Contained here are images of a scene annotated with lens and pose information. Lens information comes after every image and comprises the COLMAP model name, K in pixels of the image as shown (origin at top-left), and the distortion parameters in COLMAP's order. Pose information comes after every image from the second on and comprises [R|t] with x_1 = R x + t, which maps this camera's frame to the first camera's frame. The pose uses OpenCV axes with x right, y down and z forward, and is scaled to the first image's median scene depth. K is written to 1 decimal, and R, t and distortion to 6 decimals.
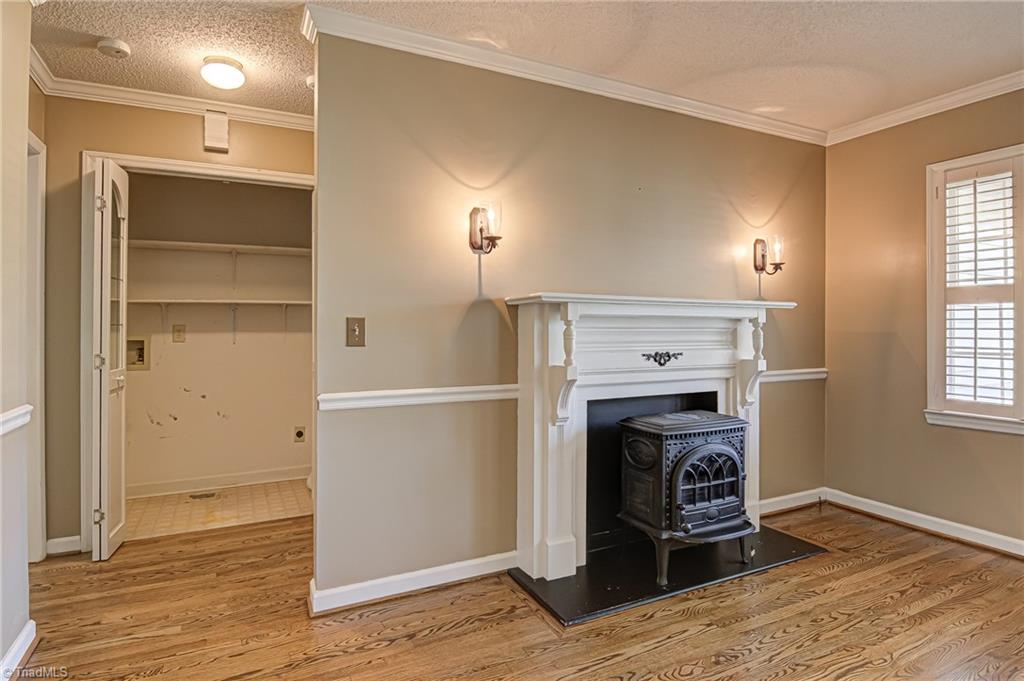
lens RADIAL K [[546.9, 0, 513.9], [0, 546.9, 333.6], [0, 0, 1]] dist [0.003071, -0.012359]
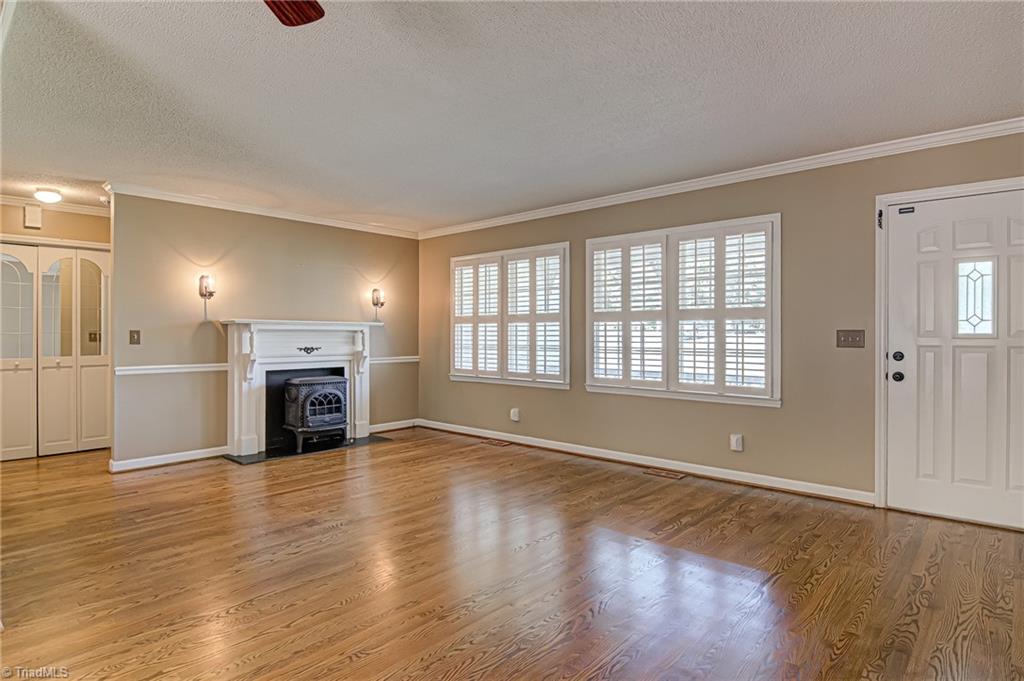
lens RADIAL K [[546.9, 0, 513.9], [0, 546.9, 333.6], [0, 0, 1]] dist [0.003071, -0.012359]
pose [[0.931164, 0.001866, 0.364597, 0.256187], [0.001186, 0.999966, -0.008149, 0.001387], [-0.364600, 0.008020, 0.931130, -1.265613]]
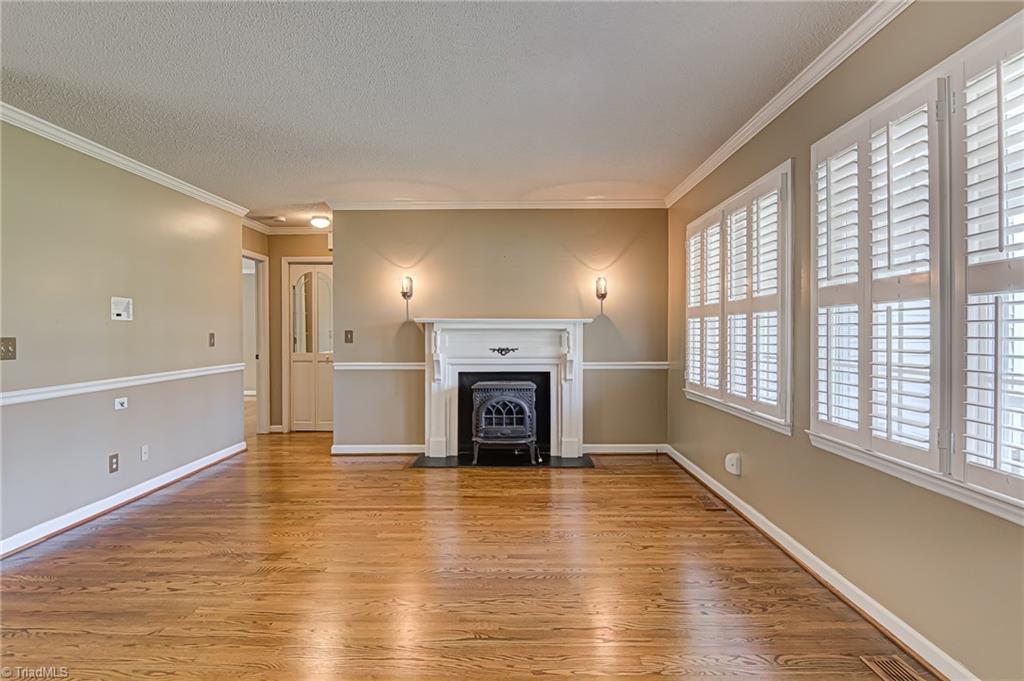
lens RADIAL K [[546.9, 0, 513.9], [0, 546.9, 333.6], [0, 0, 1]] dist [0.003071, -0.012359]
pose [[0.889666, -0.000640, -0.456612, 1.220323], [-0.001764, 0.999987, -0.004838, -0.005022], [0.456609, 0.005110, 0.889653, -0.655892]]
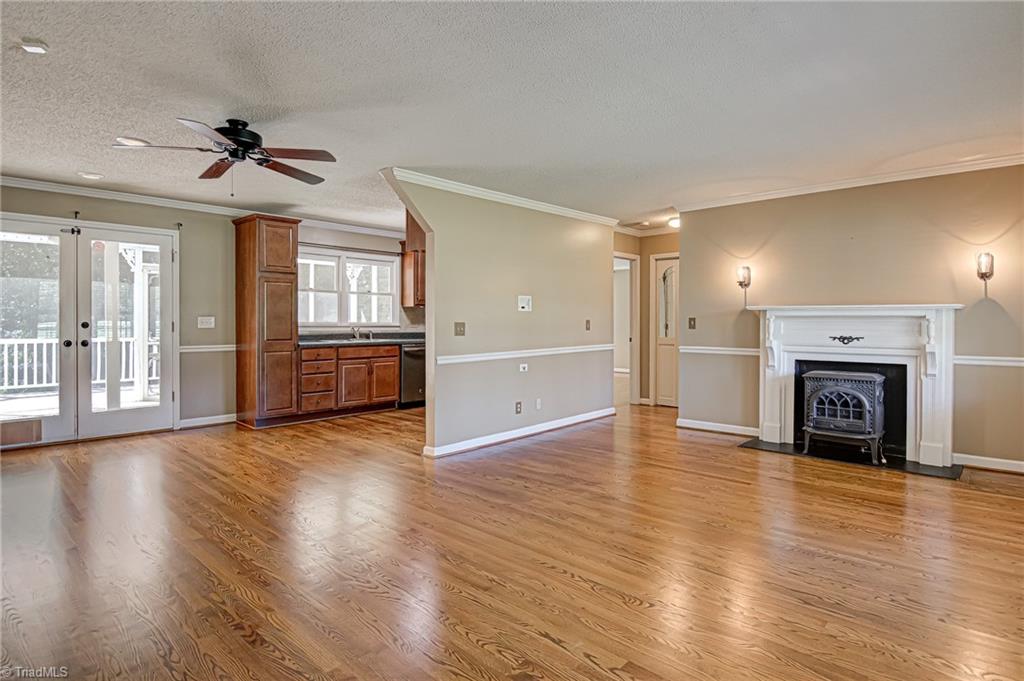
lens RADIAL K [[546.9, 0, 513.9], [0, 546.9, 333.6], [0, 0, 1]] dist [0.003071, -0.012359]
pose [[0.348808, 0.023009, -0.936912, 1.623560], [-0.007762, 0.999735, 0.021662, -0.003808], [0.937162, -0.000283, 0.348895, -0.617468]]
